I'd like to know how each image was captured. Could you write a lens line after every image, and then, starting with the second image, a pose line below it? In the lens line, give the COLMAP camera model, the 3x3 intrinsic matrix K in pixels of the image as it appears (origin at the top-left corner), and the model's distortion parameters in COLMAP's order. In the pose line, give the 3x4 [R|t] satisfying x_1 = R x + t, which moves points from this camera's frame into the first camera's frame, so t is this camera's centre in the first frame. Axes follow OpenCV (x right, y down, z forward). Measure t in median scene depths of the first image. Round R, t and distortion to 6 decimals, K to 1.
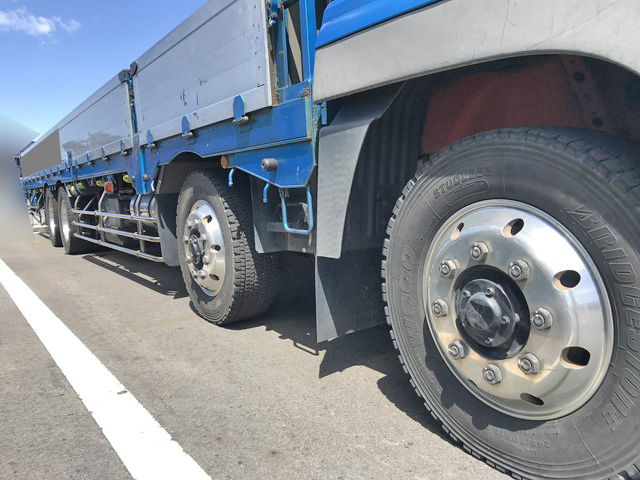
lens RADIAL K [[521.5, 0, 323.3], [0, 521.5, 239.3], [0, 0, 1]] dist [0.034465, -0.031384]
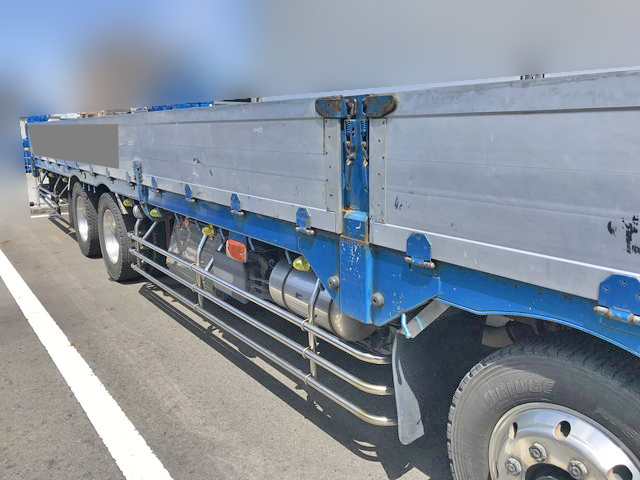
lens RADIAL K [[521.5, 0, 315.4], [0, 521.5, 235.0], [0, 0, 1]] dist [0.034465, -0.031384]
pose [[0.999074, 0.032537, 0.028156, -0.209565], [-0.035071, 0.994885, 0.094729, -0.117836], [-0.024930, -0.095629, 0.995105, 0.223161]]
